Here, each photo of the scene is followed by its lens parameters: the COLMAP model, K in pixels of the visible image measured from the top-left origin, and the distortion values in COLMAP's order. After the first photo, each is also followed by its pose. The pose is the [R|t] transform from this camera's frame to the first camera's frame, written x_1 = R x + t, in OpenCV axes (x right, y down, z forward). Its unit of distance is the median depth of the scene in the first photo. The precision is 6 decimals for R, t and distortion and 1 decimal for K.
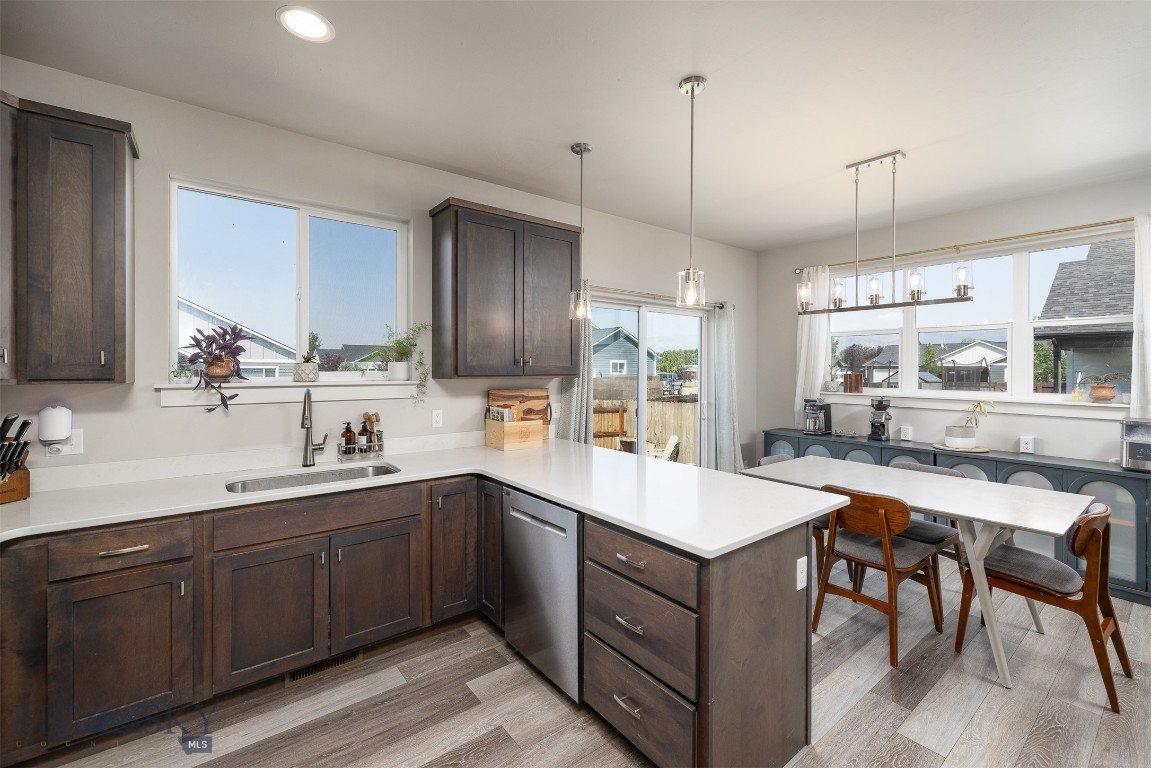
lens RADIAL K [[485.0, 0, 575.6], [0, 485.0, 370.8], [0, 0, 1]] dist [0.000618, -0.000418]
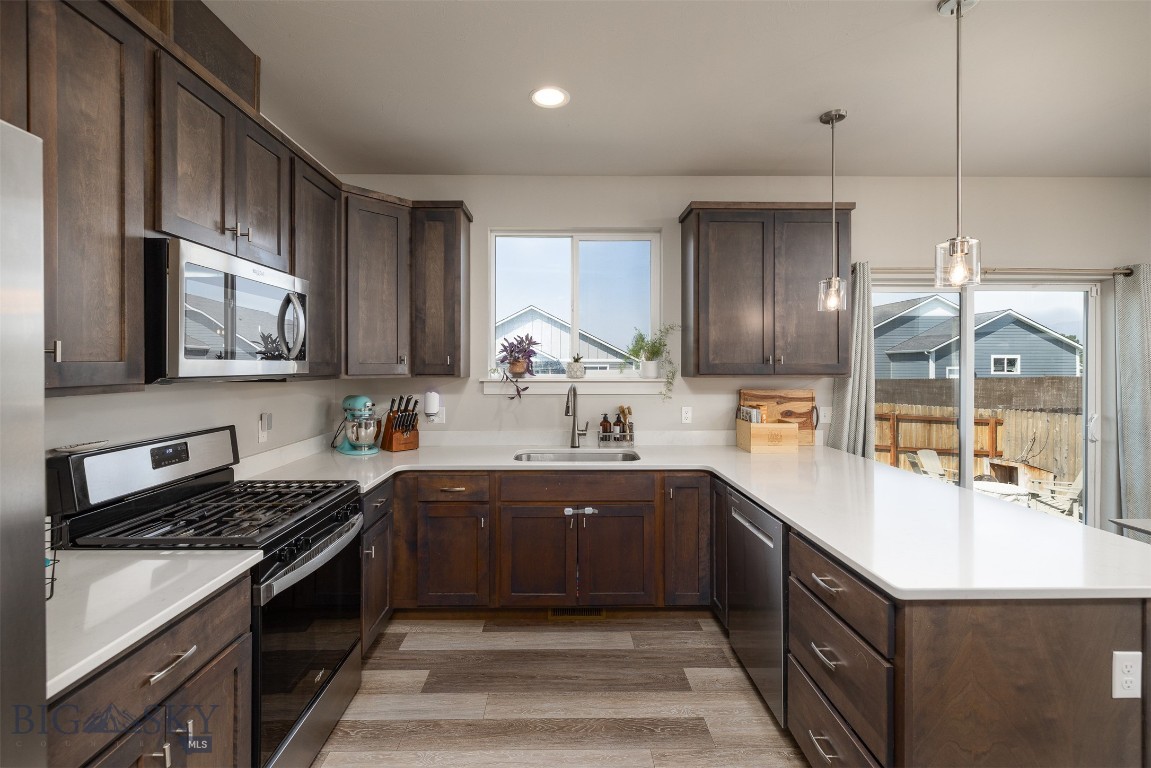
lens RADIAL K [[496.4, 0, 565.3], [0, 496.4, 367.3], [0, 0, 1]] dist [0.000299, -0.000407]
pose [[0.795983, -0.000343, -0.605318, 0.168583], [-0.001672, 0.999995, -0.002766, -0.001061], [0.605316, 0.003214, 0.795979, -0.005680]]
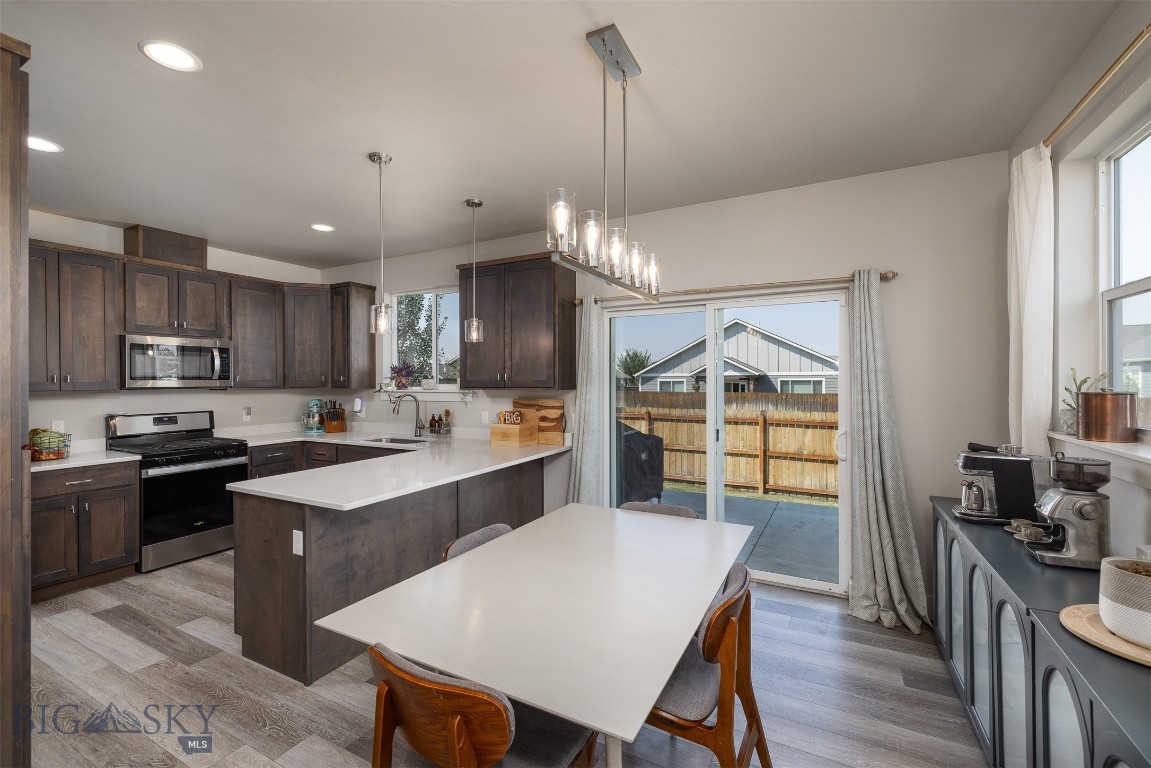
lens RADIAL K [[485.0, 0, 575.5], [0, 485.0, 382.1], [0, 0, 1]] dist [0.000618, -0.000418]
pose [[0.409761, -0.001175, -0.912192, 1.232167], [0.000457, 0.999999, -0.001083, -0.003816], [0.912193, 0.000027, 0.409762, 0.727883]]
